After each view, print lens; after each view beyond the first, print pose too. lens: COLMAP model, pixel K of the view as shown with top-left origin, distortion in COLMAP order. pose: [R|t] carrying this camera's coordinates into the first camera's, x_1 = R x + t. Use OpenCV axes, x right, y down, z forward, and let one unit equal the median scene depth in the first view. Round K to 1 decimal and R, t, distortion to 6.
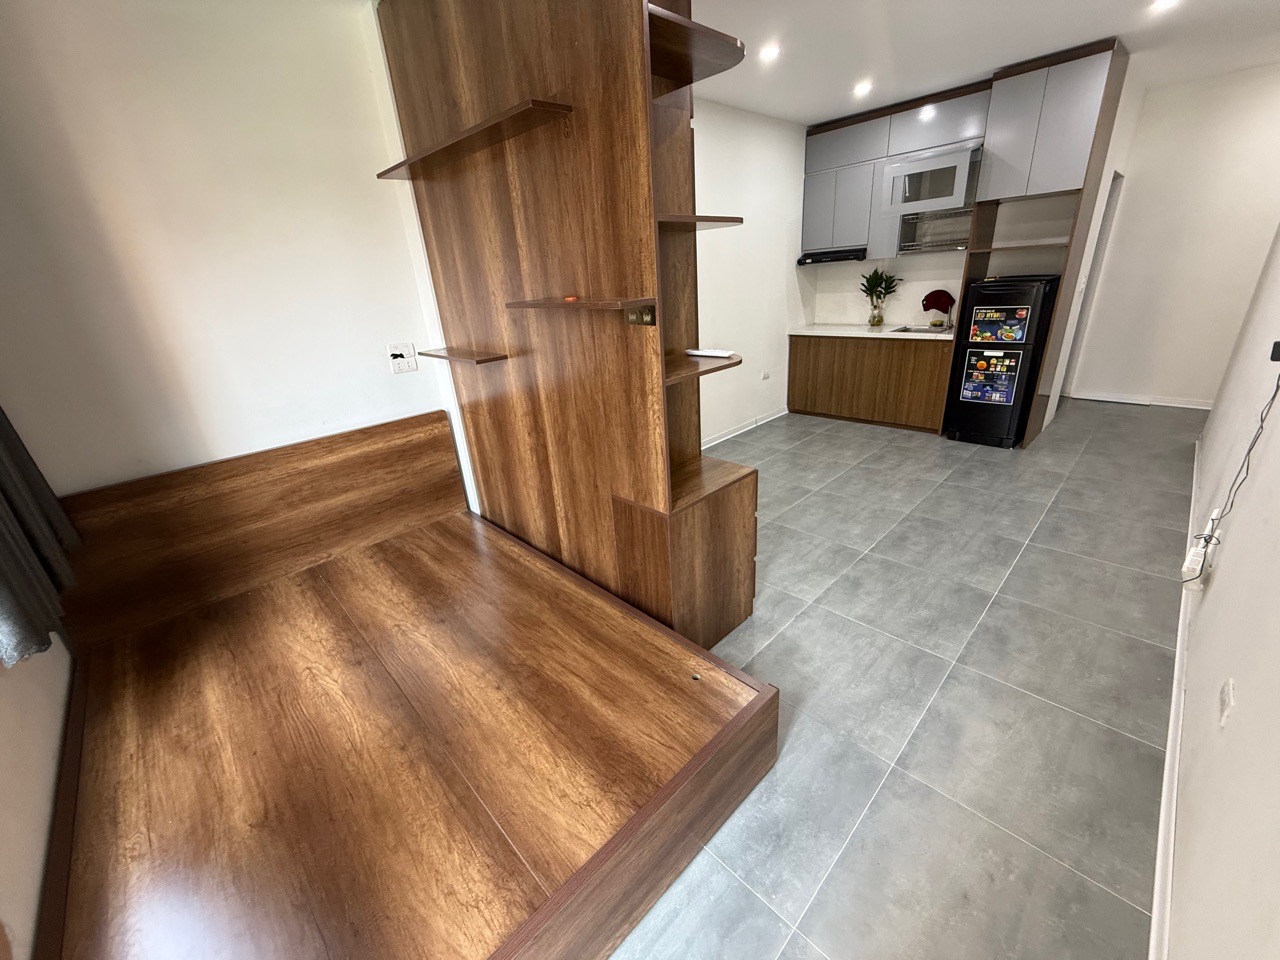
lens RADIAL K [[509.2, 0, 636.4], [0, 509.2, 478.0], [0, 0, 1]] dist [0.005877, -0.002024]
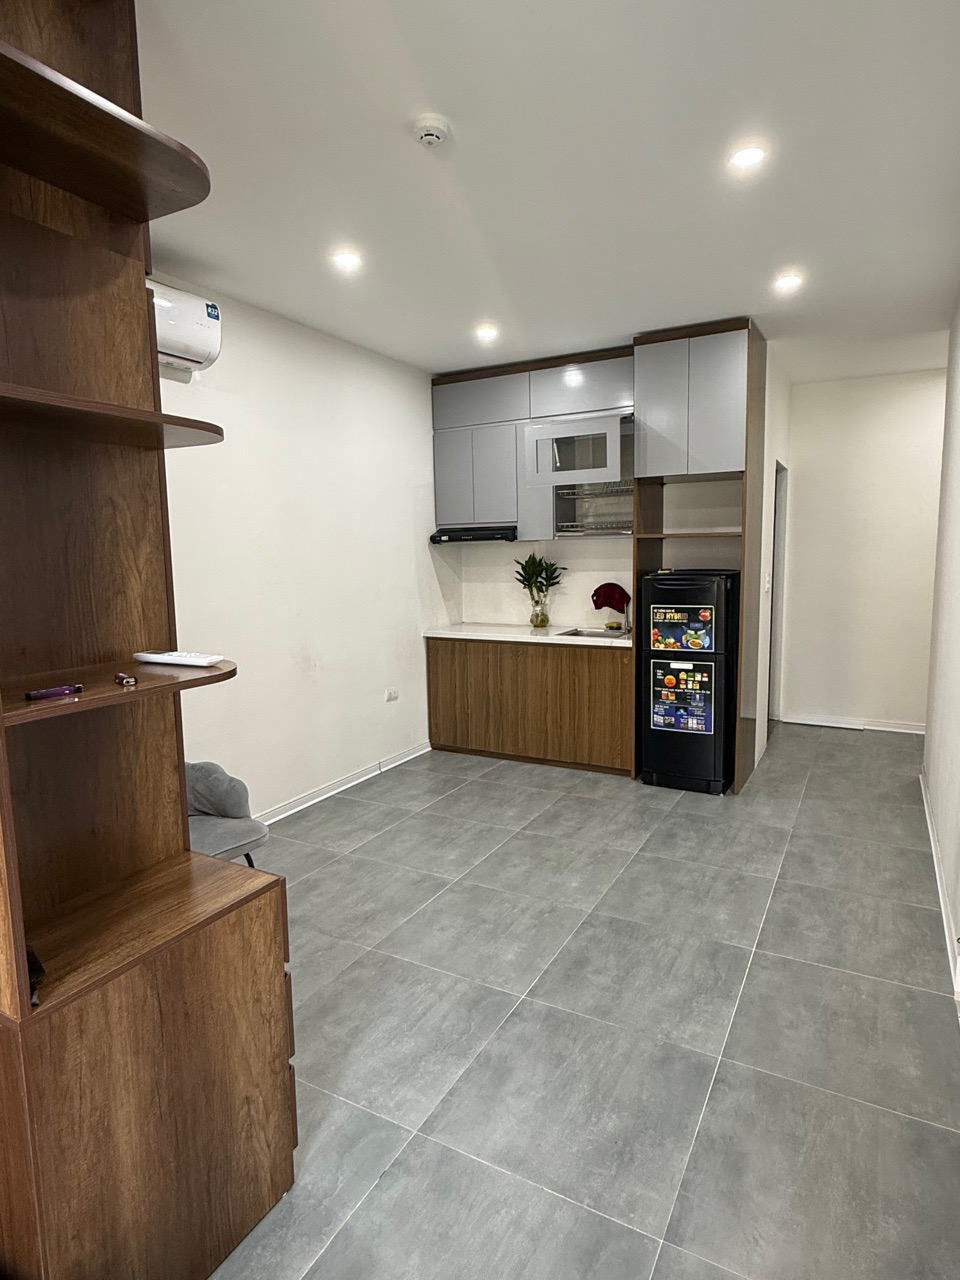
lens RADIAL K [[722.8, 0, 481.9], [0, 722.8, 637.4], [0, 0, 1]] dist [0.002113, 0.001336]
pose [[0.955415, 0.019237, 0.294639, 0.135950], [0.061689, 0.962849, -0.262900, -0.030118], [-0.288750, 0.269354, 0.918734, 0.130261]]
